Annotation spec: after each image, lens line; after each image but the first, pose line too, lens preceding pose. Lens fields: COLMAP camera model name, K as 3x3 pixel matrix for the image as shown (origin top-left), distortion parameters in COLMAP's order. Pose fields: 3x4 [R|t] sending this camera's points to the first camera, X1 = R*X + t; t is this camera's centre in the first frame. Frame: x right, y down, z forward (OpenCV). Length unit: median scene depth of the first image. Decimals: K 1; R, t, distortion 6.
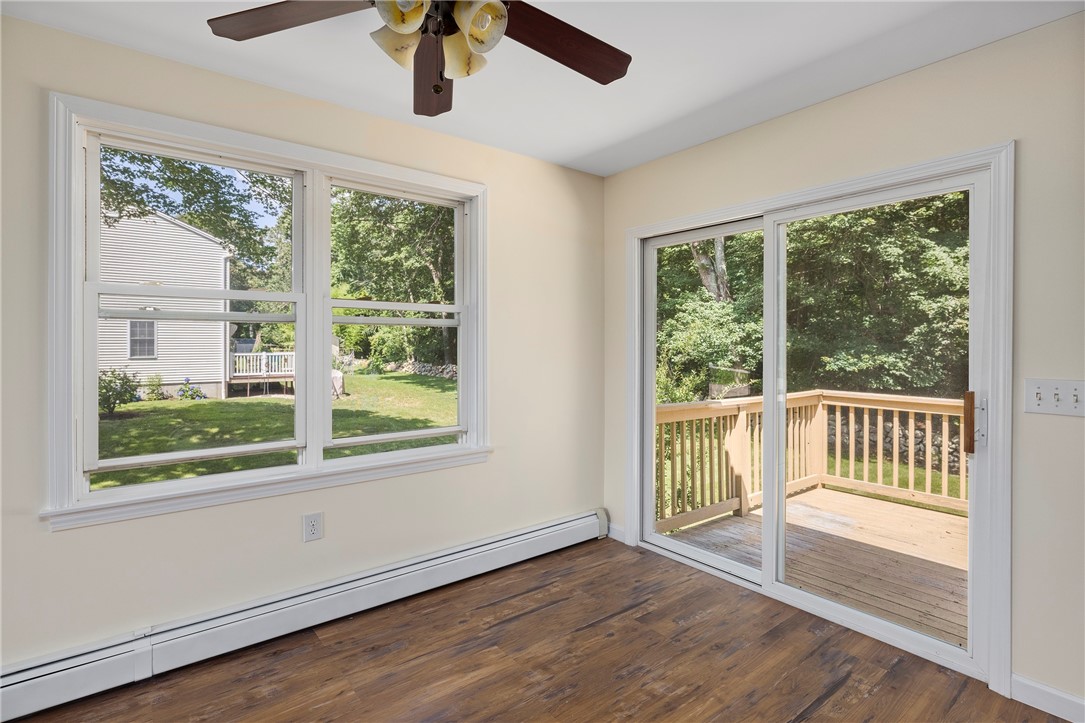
lens RADIAL K [[529.2, 0, 541.8], [0, 529.2, 342.5], [0, 0, 1]] dist [0.000909, 0.000191]
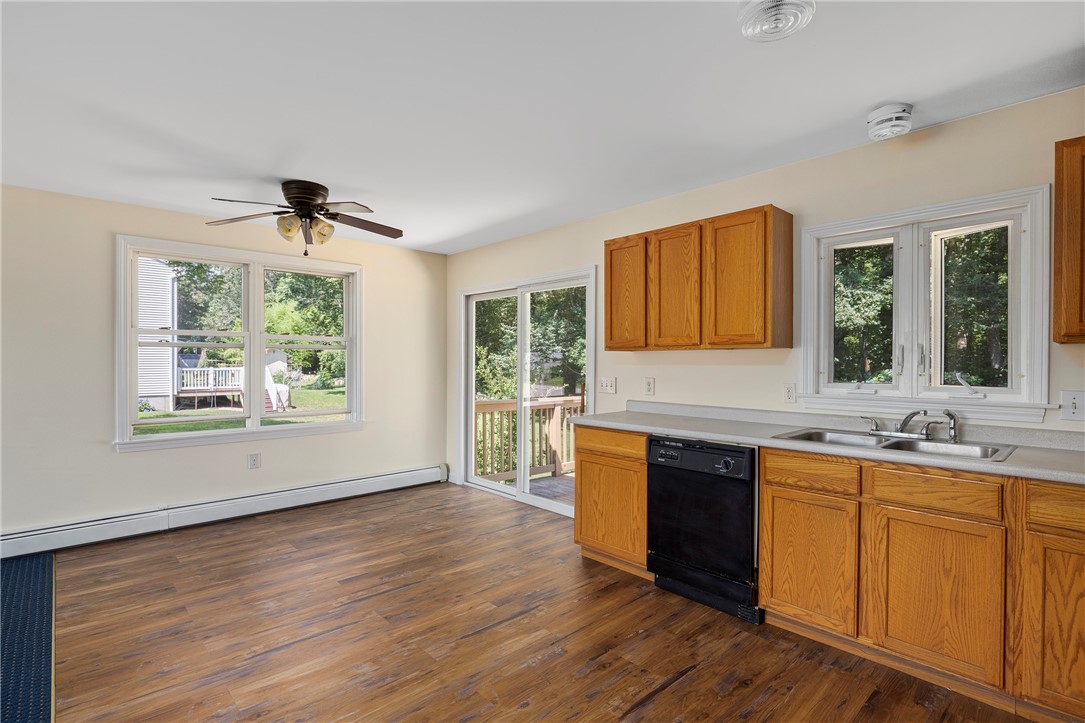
lens RADIAL K [[527.0, 0, 542.5], [0, 527.0, 361.5], [0, 0, 1]] dist [-0.000323, -0.000076]
pose [[0.996564, 0.001527, 0.082814, 0.050569], [-0.001990, 0.999983, 0.005512, -0.000539], [-0.082804, -0.005657, 0.996550, -0.110431]]
